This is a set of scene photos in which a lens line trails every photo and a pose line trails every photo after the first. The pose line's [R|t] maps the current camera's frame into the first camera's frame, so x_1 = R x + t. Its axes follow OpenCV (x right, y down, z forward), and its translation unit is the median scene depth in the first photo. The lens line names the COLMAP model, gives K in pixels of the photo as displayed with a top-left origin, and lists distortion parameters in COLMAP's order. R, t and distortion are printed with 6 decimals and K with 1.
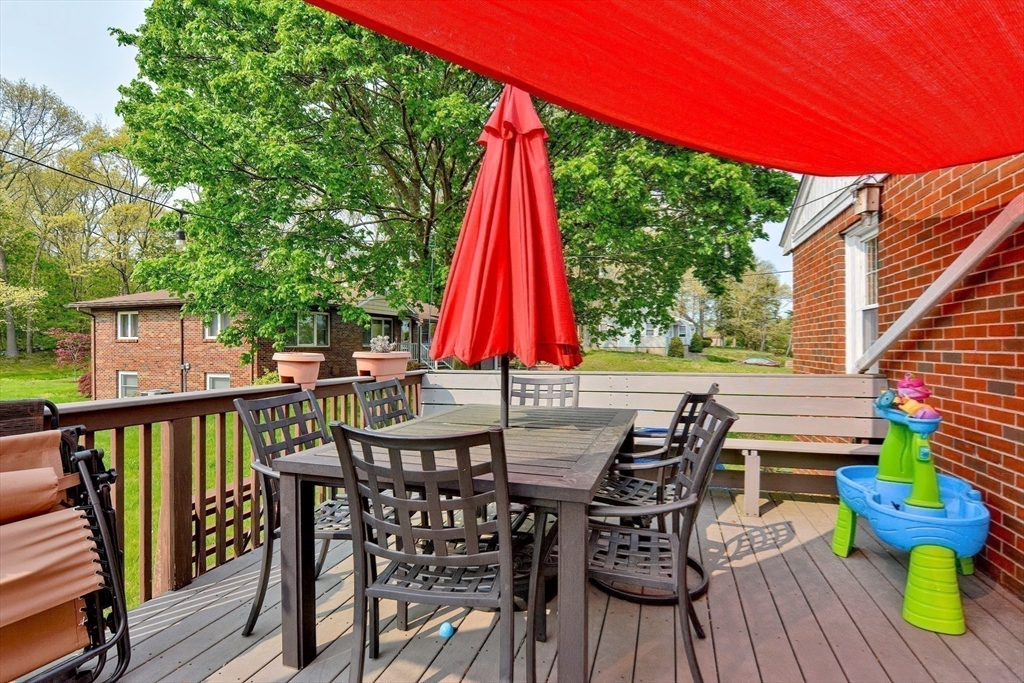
lens RADIAL K [[484.9, 0, 512.0], [0, 484.9, 341.5], [0, 0, 1]] dist [-0.001449, -0.000450]
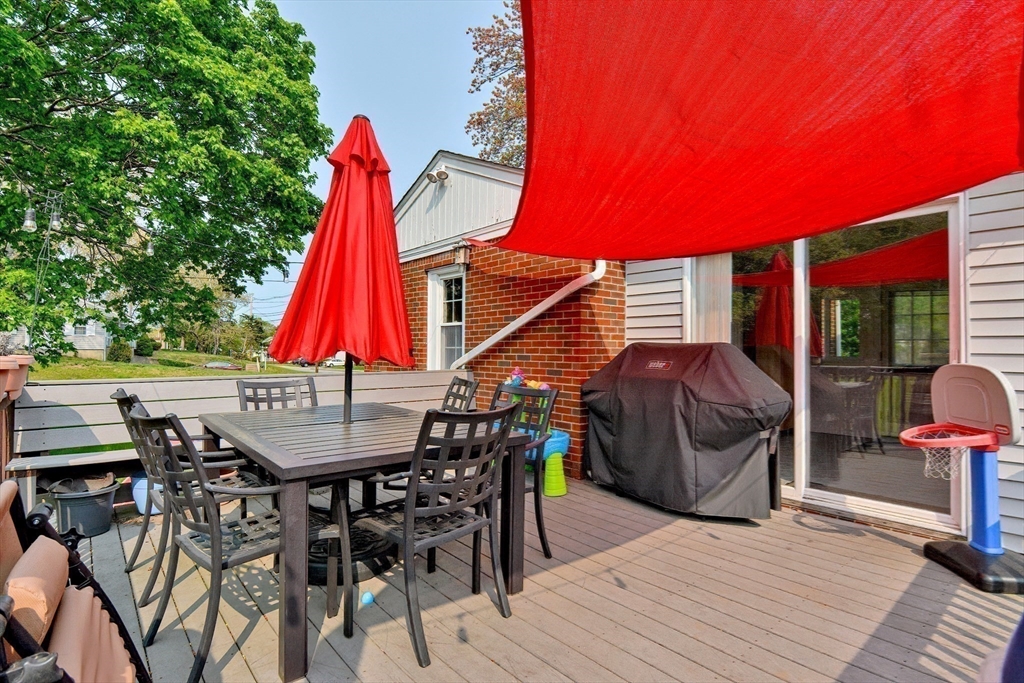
lens RADIAL K [[492.3, 0, 512.0], [0, 492.3, 341.5], [0, 0, 1]] dist [0.000981, -0.000016]
pose [[0.501227, 0.024259, 0.864976, -0.430960], [-0.018280, 0.999681, -0.017444, 0.003329], [-0.865123, -0.007069, 0.501510, 0.070635]]
